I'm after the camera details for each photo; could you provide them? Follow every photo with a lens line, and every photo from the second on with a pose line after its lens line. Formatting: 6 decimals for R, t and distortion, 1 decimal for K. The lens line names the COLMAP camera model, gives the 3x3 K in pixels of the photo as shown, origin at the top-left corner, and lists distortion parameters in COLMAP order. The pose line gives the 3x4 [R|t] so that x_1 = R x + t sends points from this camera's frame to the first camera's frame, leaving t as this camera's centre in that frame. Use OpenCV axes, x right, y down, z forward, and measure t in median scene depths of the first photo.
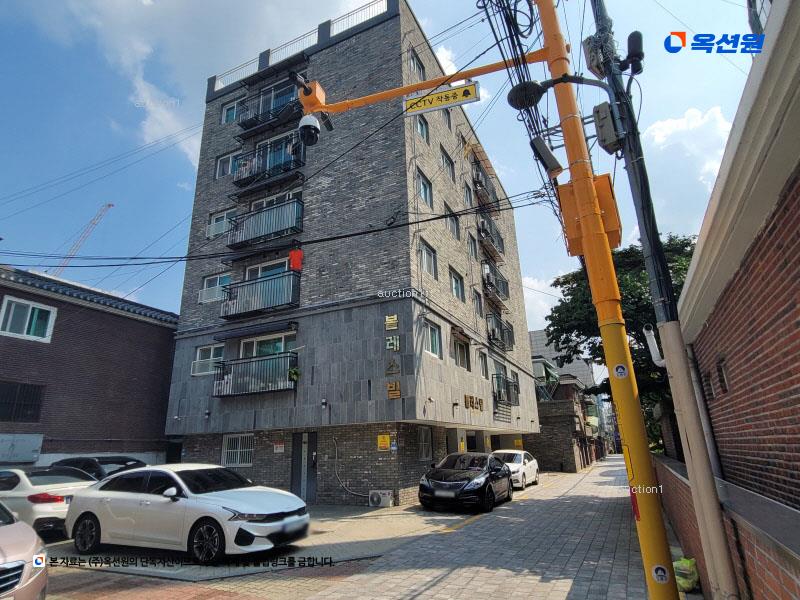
lens RADIAL K [[456.5, 0, 400.0], [0, 456.5, 300.0], [0, 0, 1]] dist [-0.001391, -0.000201]
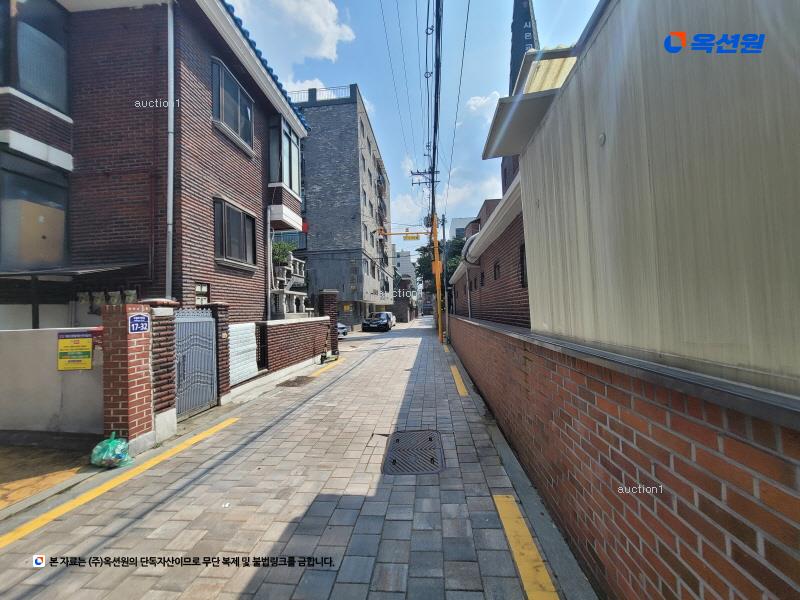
lens RADIAL K [[456.5, 0, 400.0], [0, 456.5, 300.0], [0, 0, 1]] dist [-0.001391, -0.000201]
pose [[0.924761, 0.006440, 0.380493, -0.606455], [-0.109689, 0.961932, 0.250311, -0.332546], [-0.364396, -0.273214, 0.890264, -1.124331]]
